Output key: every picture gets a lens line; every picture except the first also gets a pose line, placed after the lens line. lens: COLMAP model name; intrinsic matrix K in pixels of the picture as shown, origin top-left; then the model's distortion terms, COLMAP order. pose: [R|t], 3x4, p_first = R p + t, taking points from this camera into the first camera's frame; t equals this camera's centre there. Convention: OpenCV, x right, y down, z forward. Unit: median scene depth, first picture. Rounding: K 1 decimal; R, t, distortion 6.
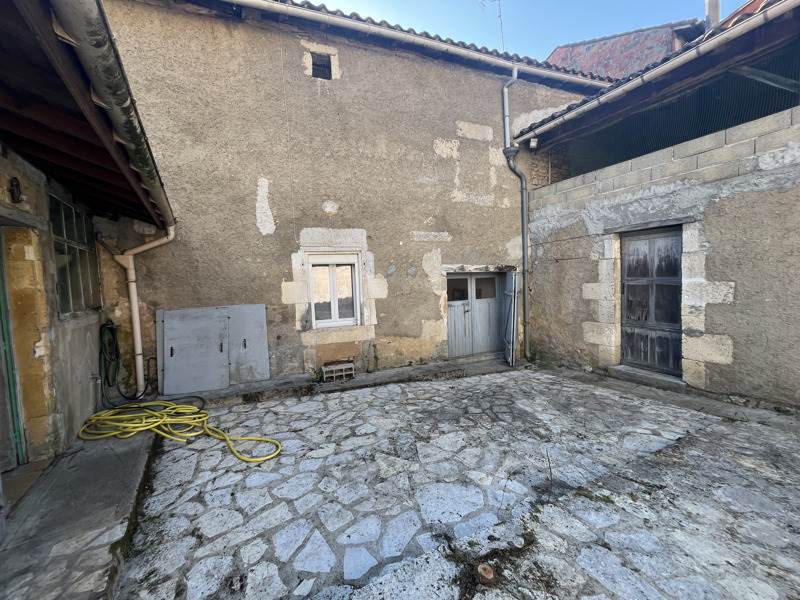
lens RADIAL K [[321.8, 0, 398.4], [0, 321.8, 298.2], [0, 0, 1]] dist [-0.001724, -0.000135]
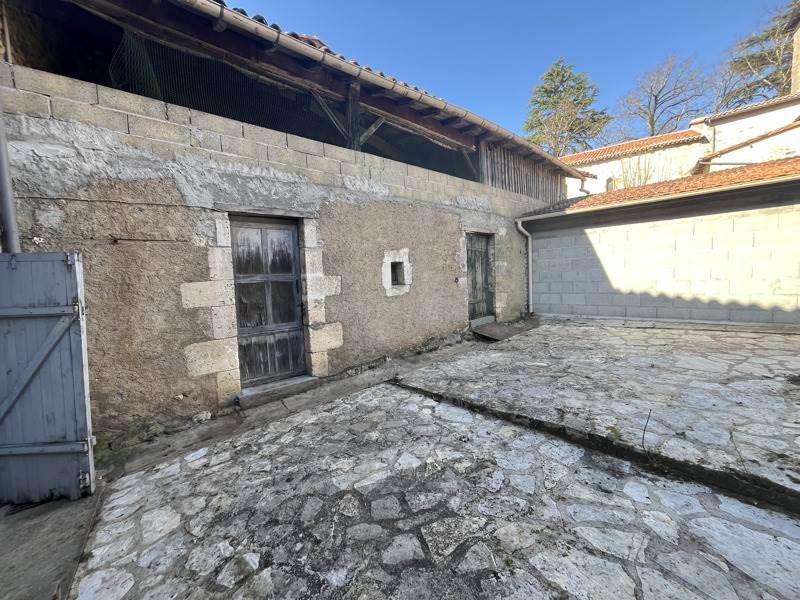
lens RADIAL K [[321.8, 0, 398.4], [0, 321.8, 298.2], [0, 0, 1]] dist [-0.001724, -0.000135]
pose [[-0.239539, -0.017553, 0.970728, -0.148040], [0.113355, 0.992493, 0.045918, 0.001052], [-0.964247, 0.121036, -0.235751, 0.947460]]
